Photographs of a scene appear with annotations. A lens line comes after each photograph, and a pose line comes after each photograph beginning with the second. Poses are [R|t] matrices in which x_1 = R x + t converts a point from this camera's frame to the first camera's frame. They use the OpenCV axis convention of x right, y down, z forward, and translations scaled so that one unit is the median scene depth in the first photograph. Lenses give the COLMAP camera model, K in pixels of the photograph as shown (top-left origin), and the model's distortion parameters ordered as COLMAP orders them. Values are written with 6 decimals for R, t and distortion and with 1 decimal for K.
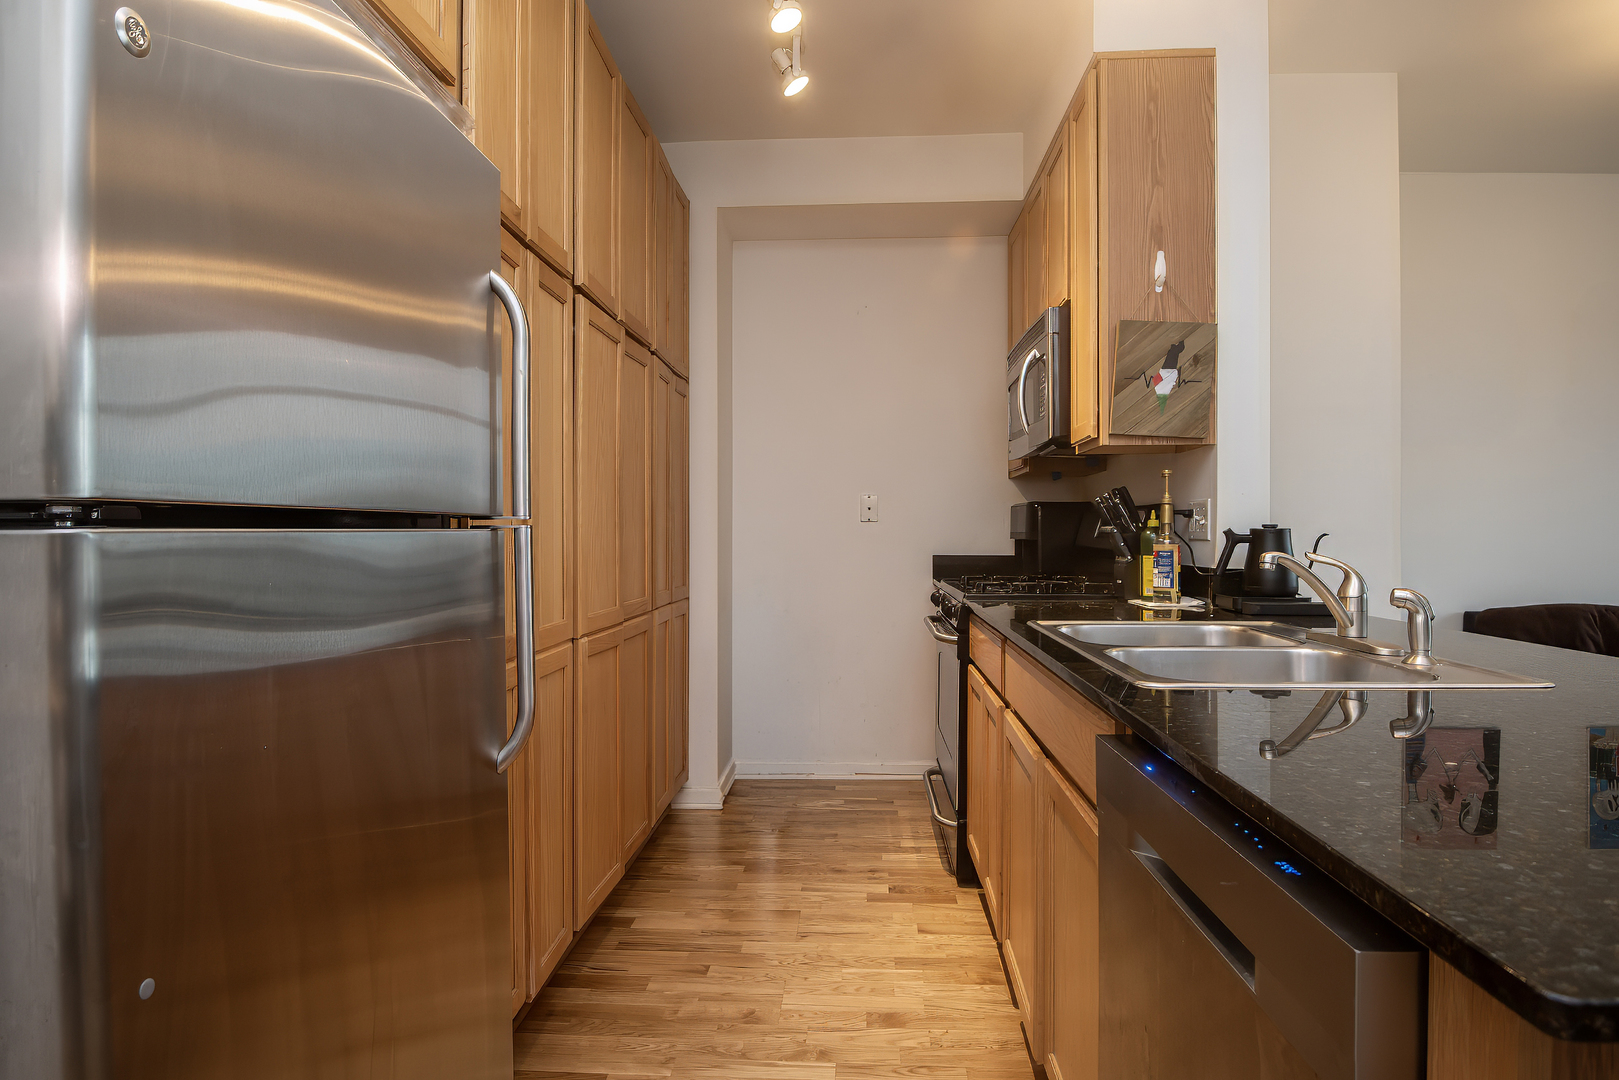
lens RADIAL K [[902.9, 0, 830.7], [0, 902.9, 532.0], [0, 0, 1]] dist [-0.009513, -0.001175]
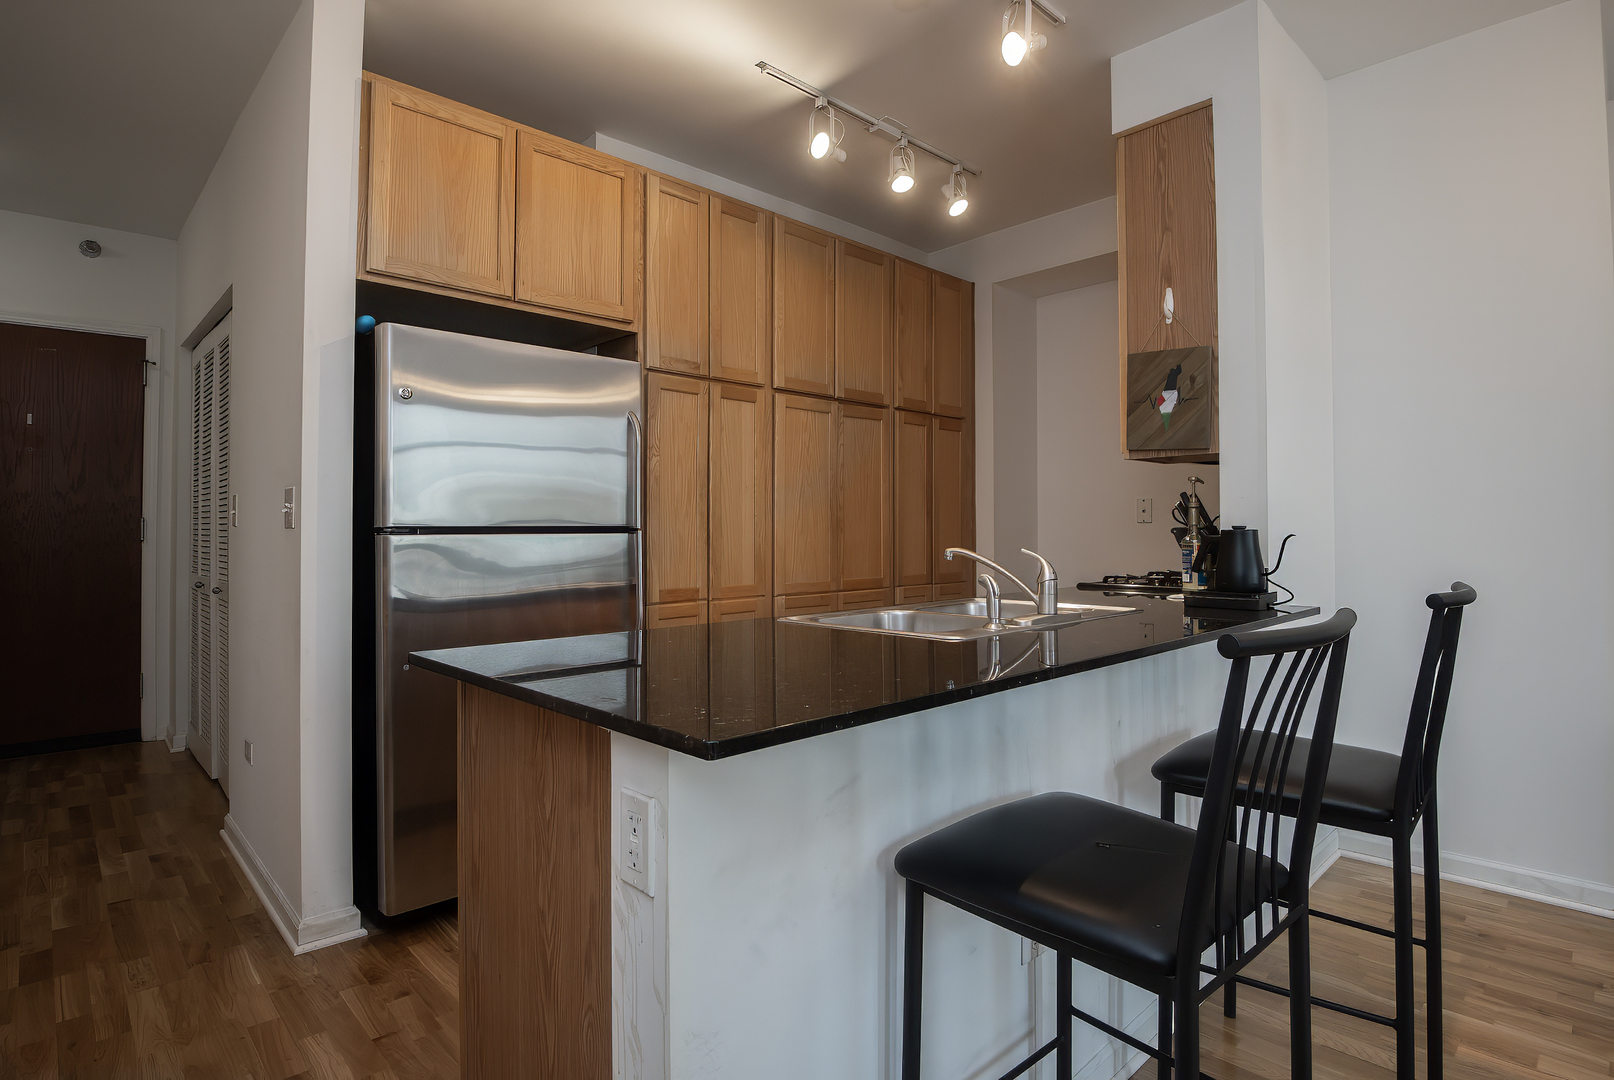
lens RADIAL K [[824.5, 0, 819.5], [0, 824.5, 525.6], [0, 0, 1]] dist [-0.032688, -0.001647]
pose [[0.733535, -0.008572, -0.679597, 0.743129], [0.004114, 0.999958, -0.008172, -0.002162], [0.679639, 0.003198, 0.733540, -0.066155]]
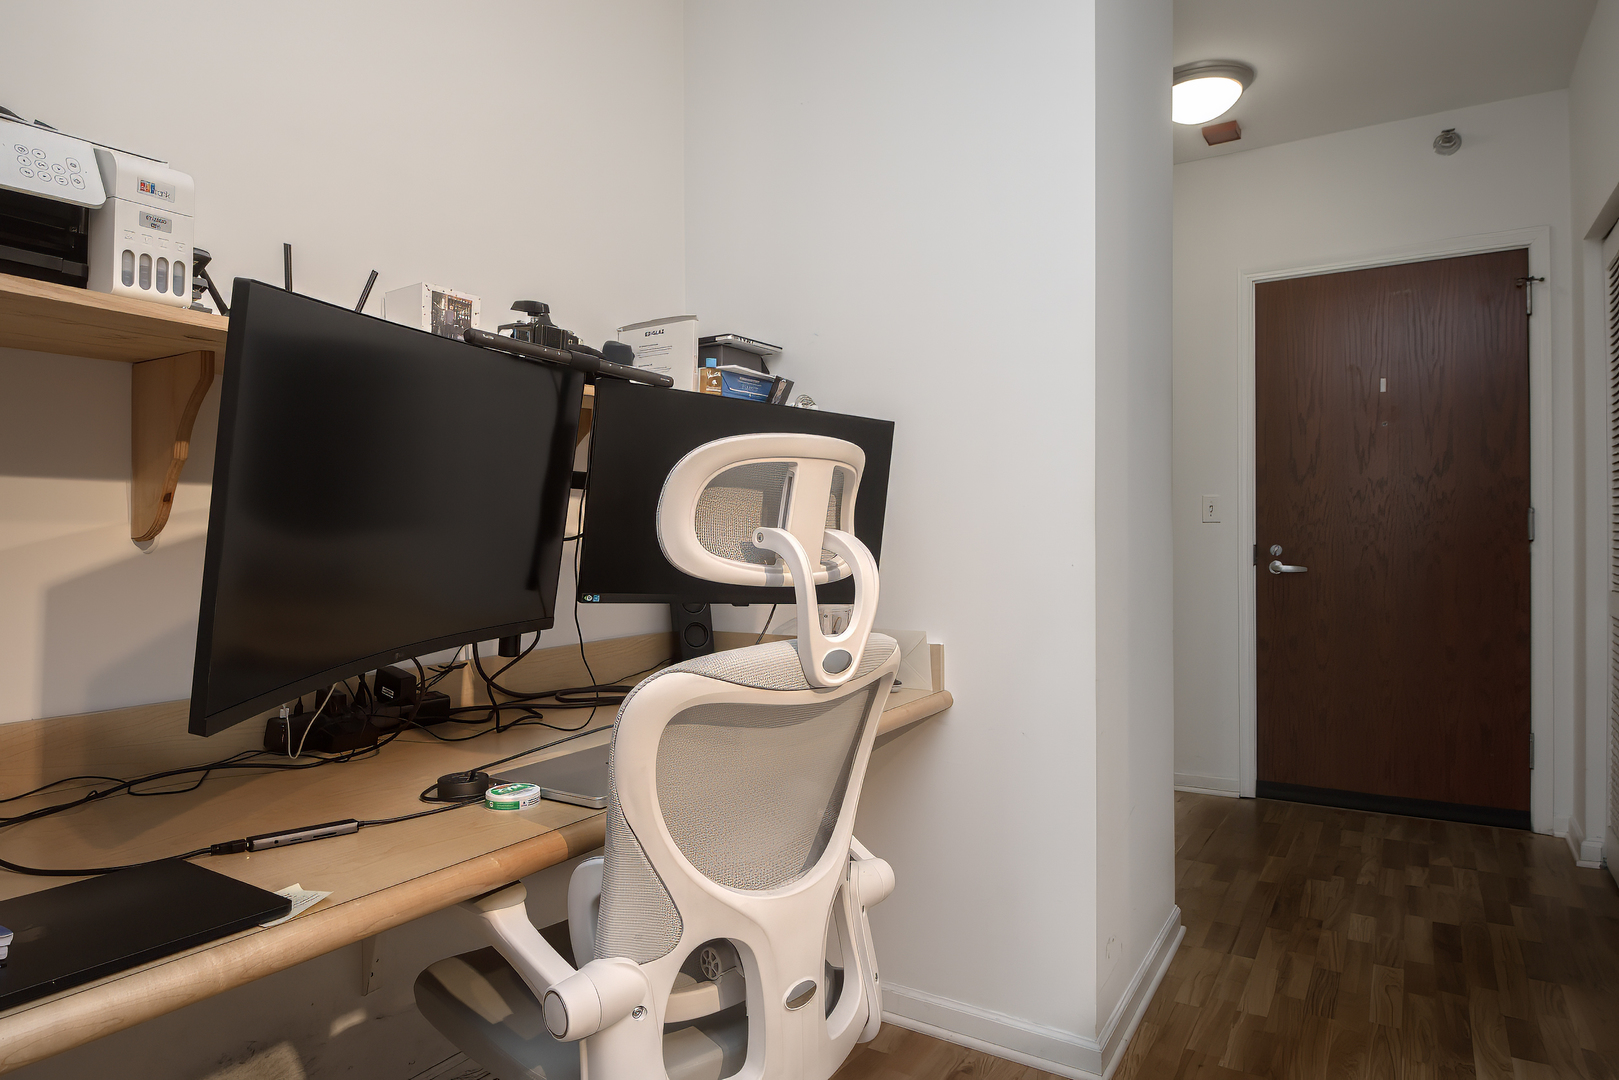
lens RADIAL K [[953.8, 0, 821.6], [0, 953.8, 536.0], [0, 0, 1]] dist [0.003995, -0.010512]
pose [[-0.481806, -0.000527, -0.876278, 0.248797], [0.009389, 0.999939, -0.005764, 0.001576], [0.876228, -0.011005, -0.481772, -0.027646]]
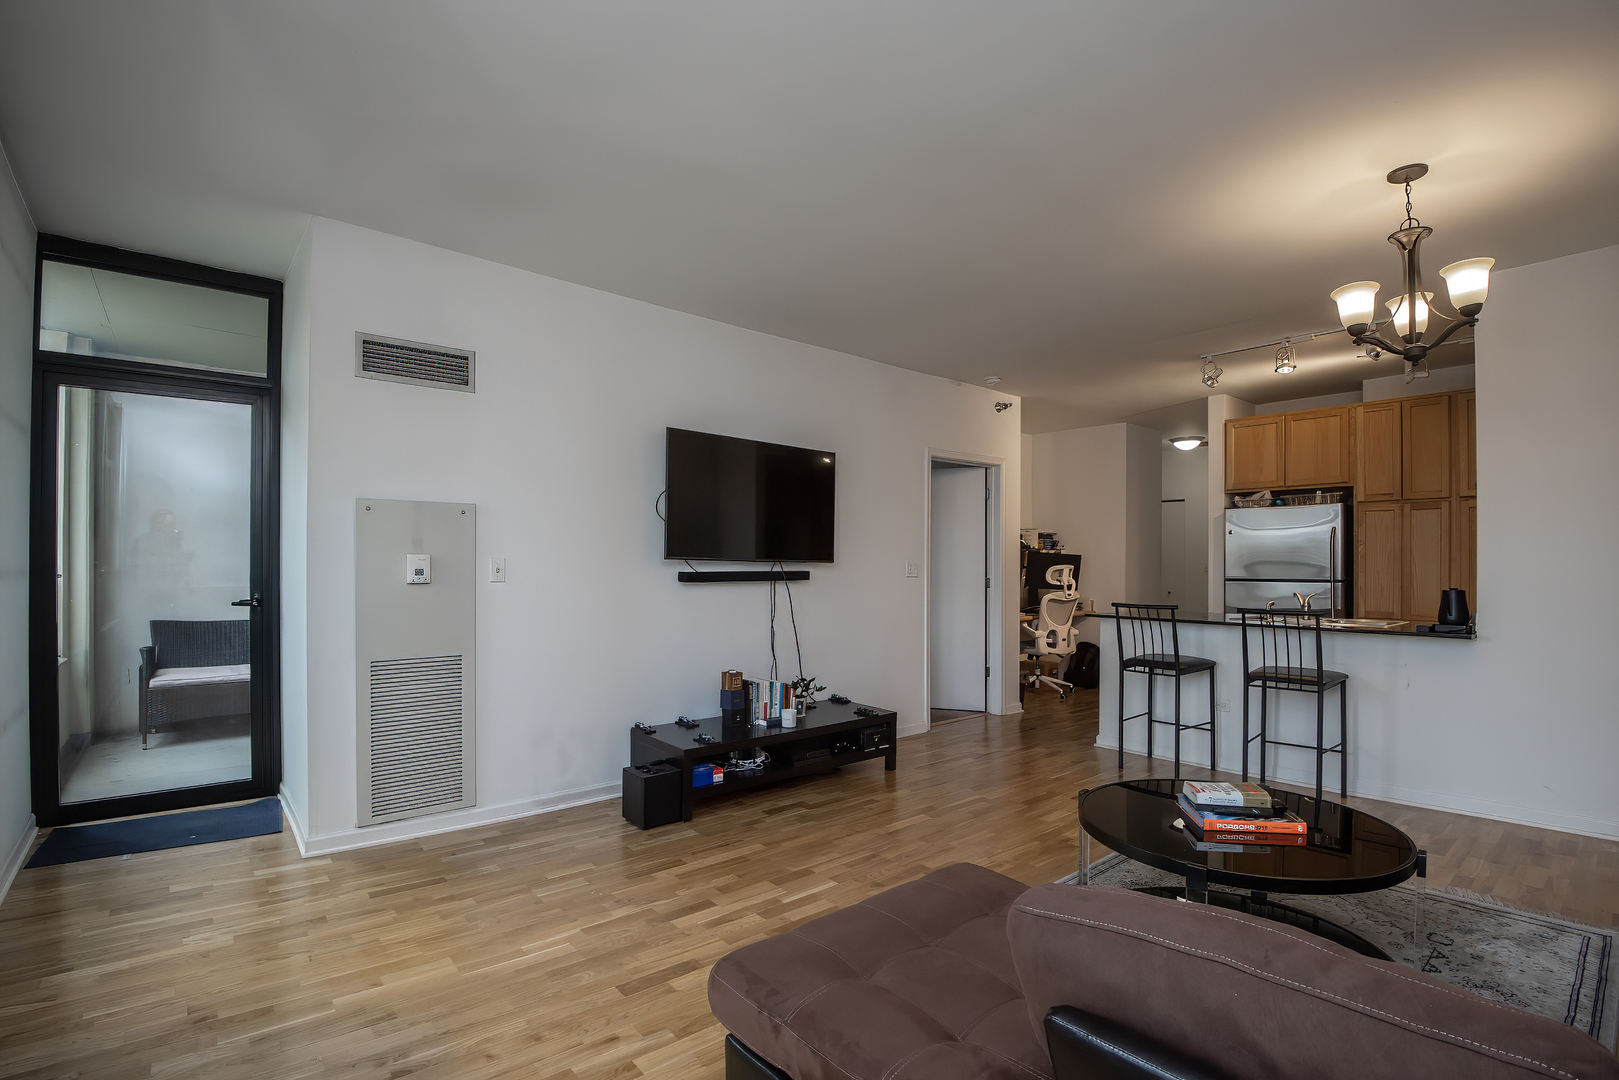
lens RADIAL K [[760.7, 0, 815.8], [0, 760.7, 562.8], [0, 0, 1]] dist [-0.012434, -0.006562]
pose [[-0.722006, -0.005017, -0.691869, 2.499747], [-0.003327, 0.999987, -0.003779, -0.046284], [0.691879, -0.000427, -0.722014, 1.154600]]
